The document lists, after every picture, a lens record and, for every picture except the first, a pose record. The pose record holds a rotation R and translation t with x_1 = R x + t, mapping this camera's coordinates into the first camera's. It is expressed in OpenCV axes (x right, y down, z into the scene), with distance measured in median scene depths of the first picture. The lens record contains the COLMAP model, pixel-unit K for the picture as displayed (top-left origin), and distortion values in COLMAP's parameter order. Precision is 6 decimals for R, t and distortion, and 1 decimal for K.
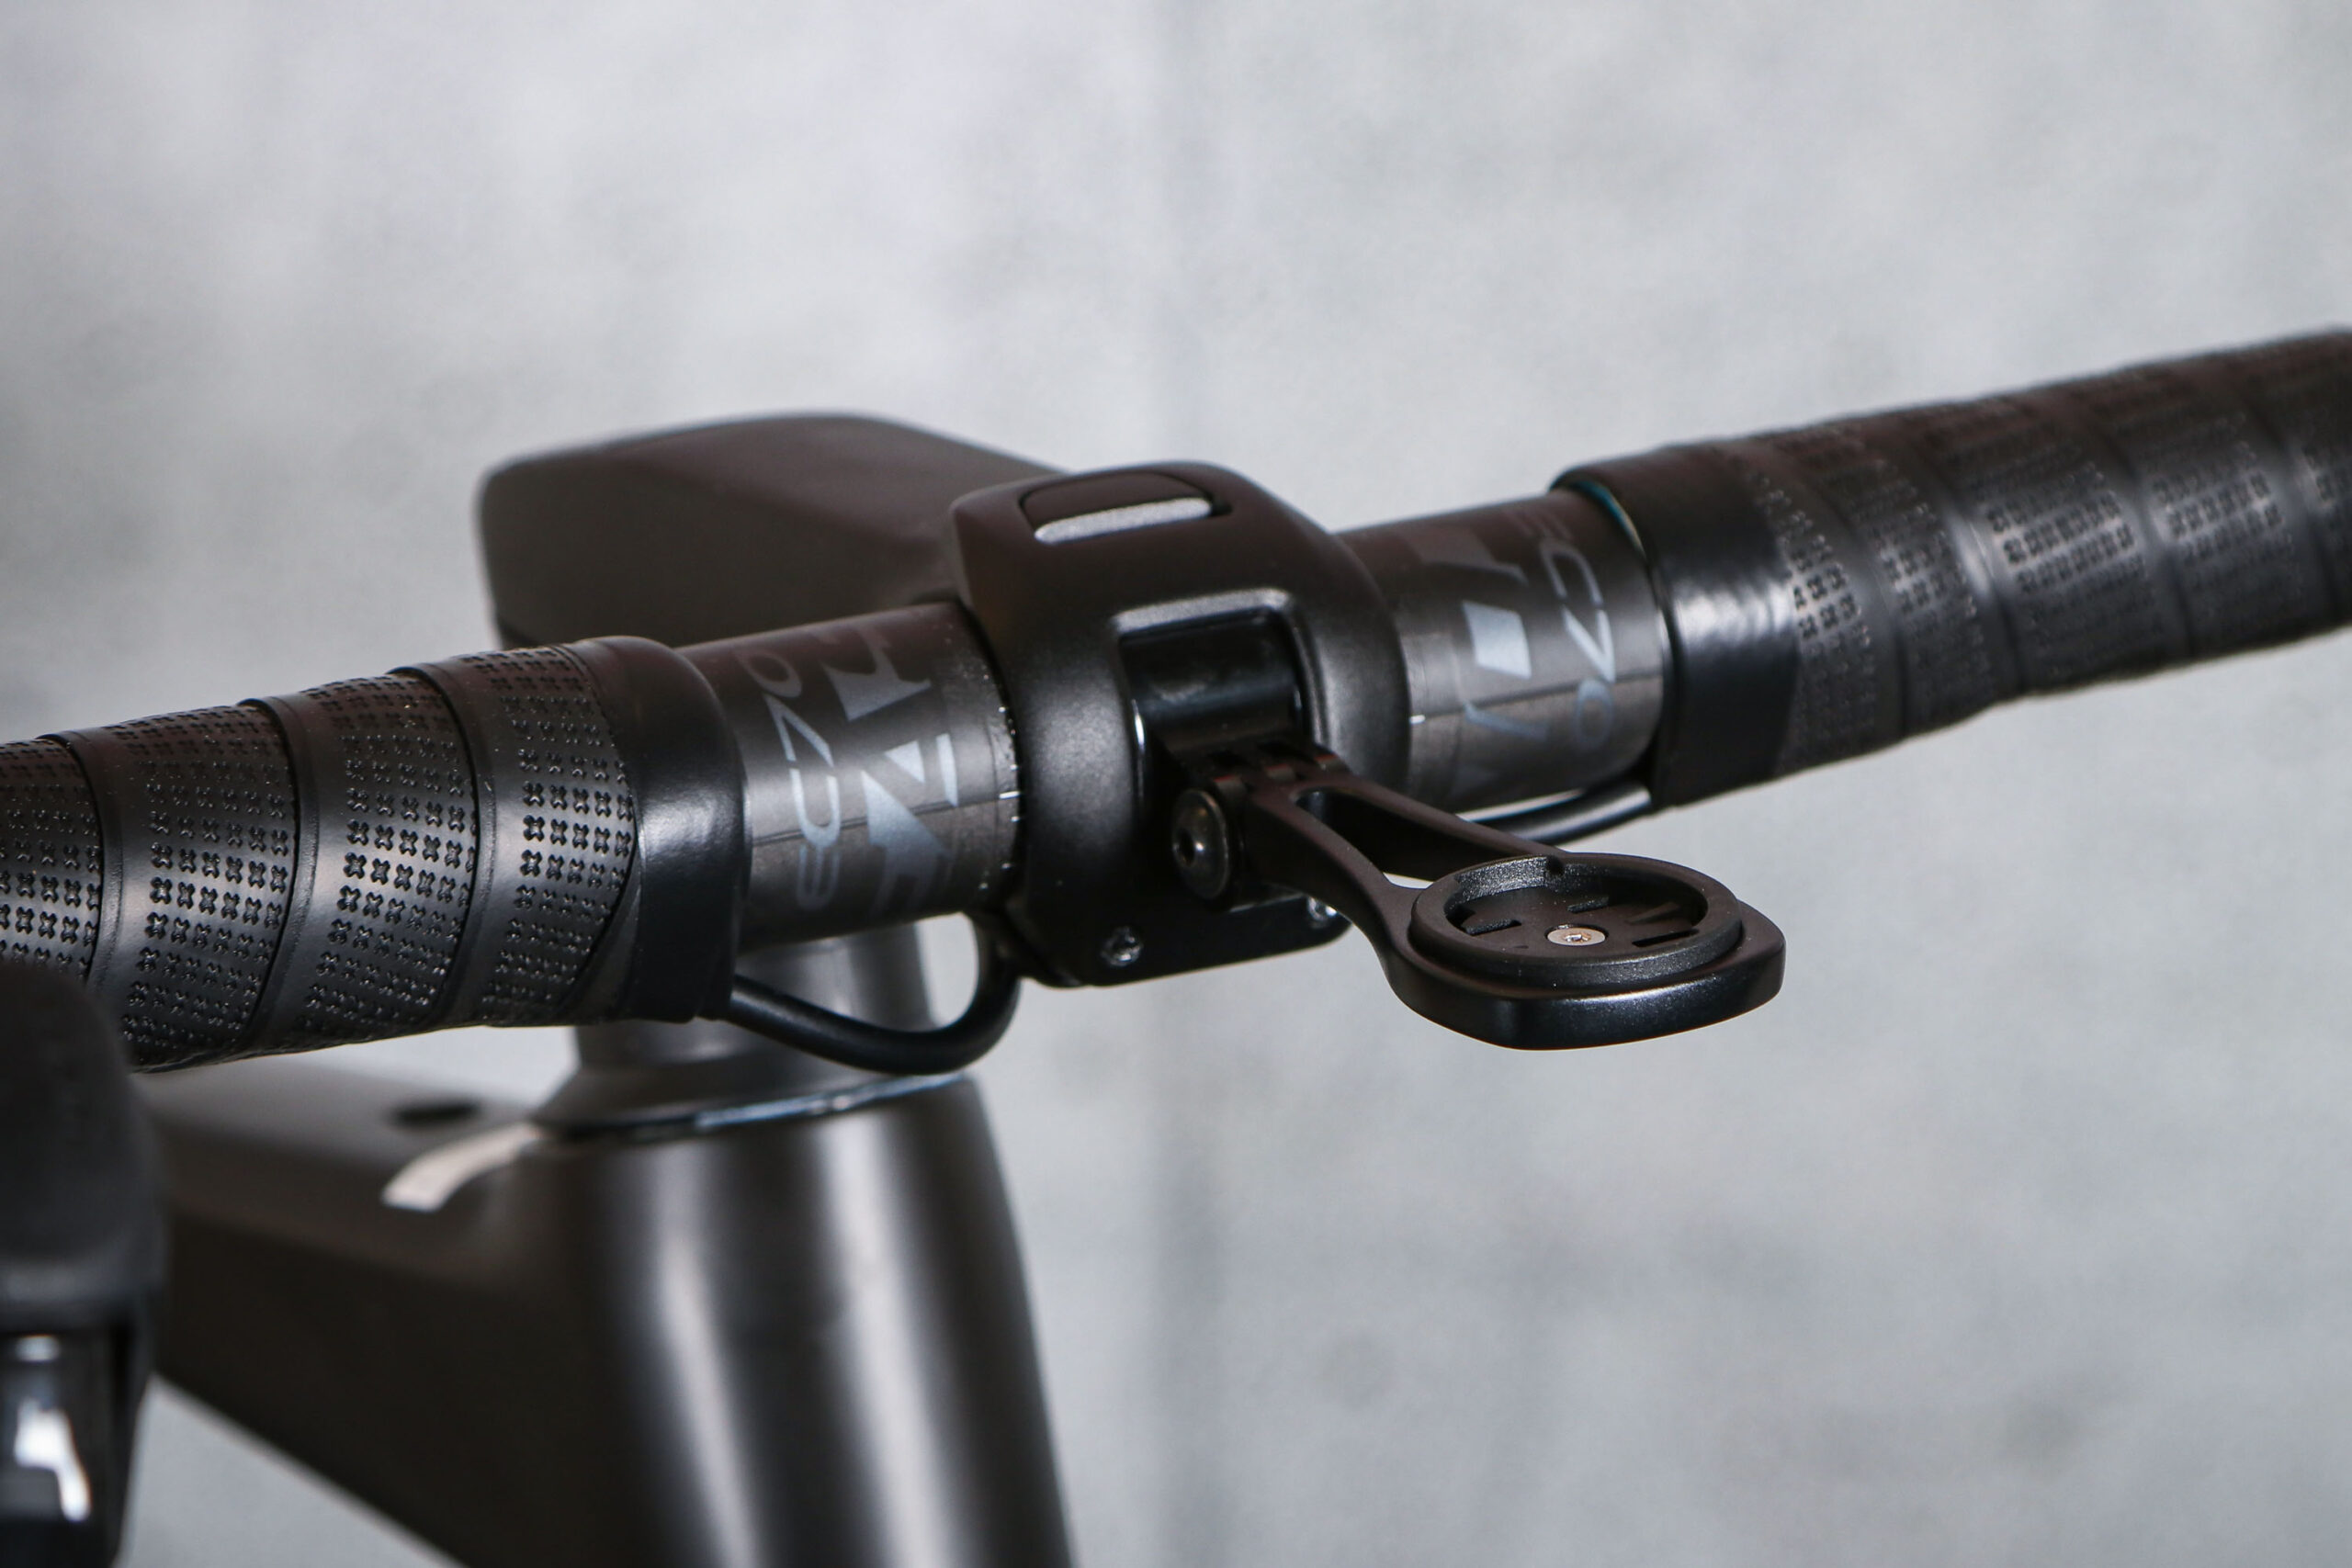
lens RADIAL K [[11953.3, 0, 1176.0], [0, 11953.3, 784.0], [0, 0, 1]] dist [0.881103, -4.103754]
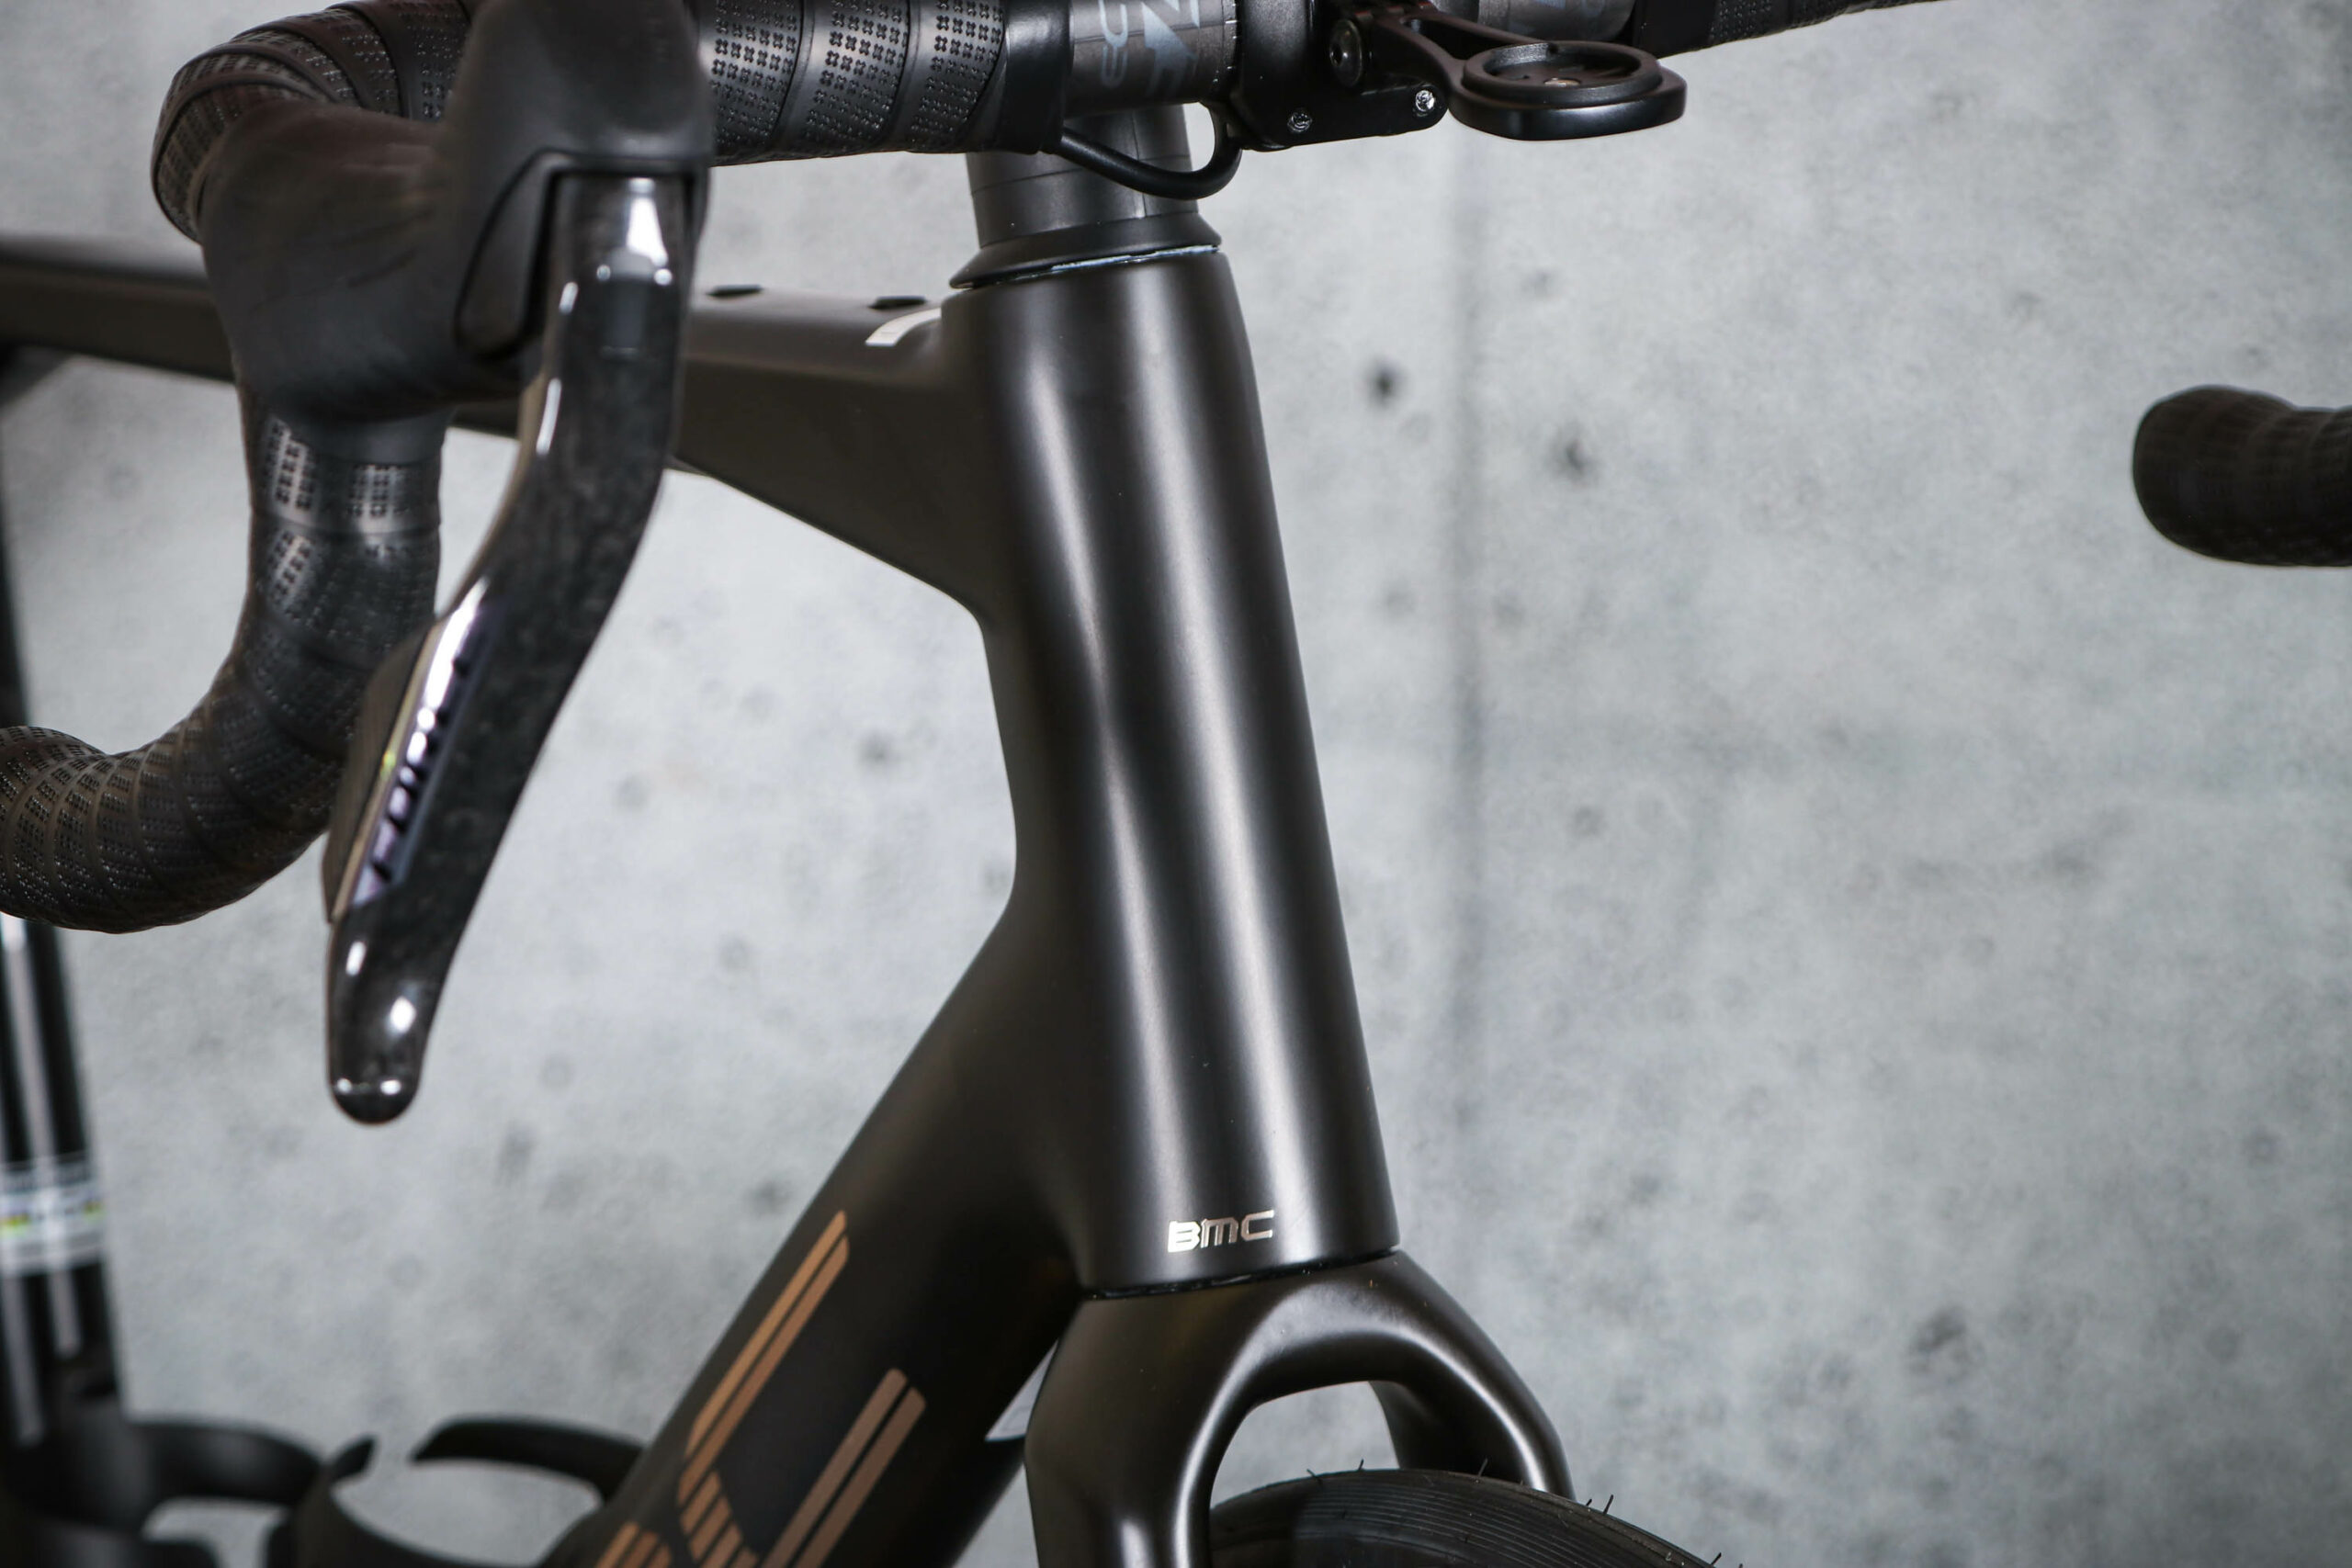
lens RADIAL K [[10809.0, 0, 1176.0], [0, 10809.0, 784.0], [0, 0, 1]] dist [0.462162, 8.688839]
pose [[0.998667, 0.012787, -0.050005, 0.056027], [-0.014454, 0.999347, -0.033117, 0.159576], [0.049549, 0.033796, 0.998200, -0.506092]]
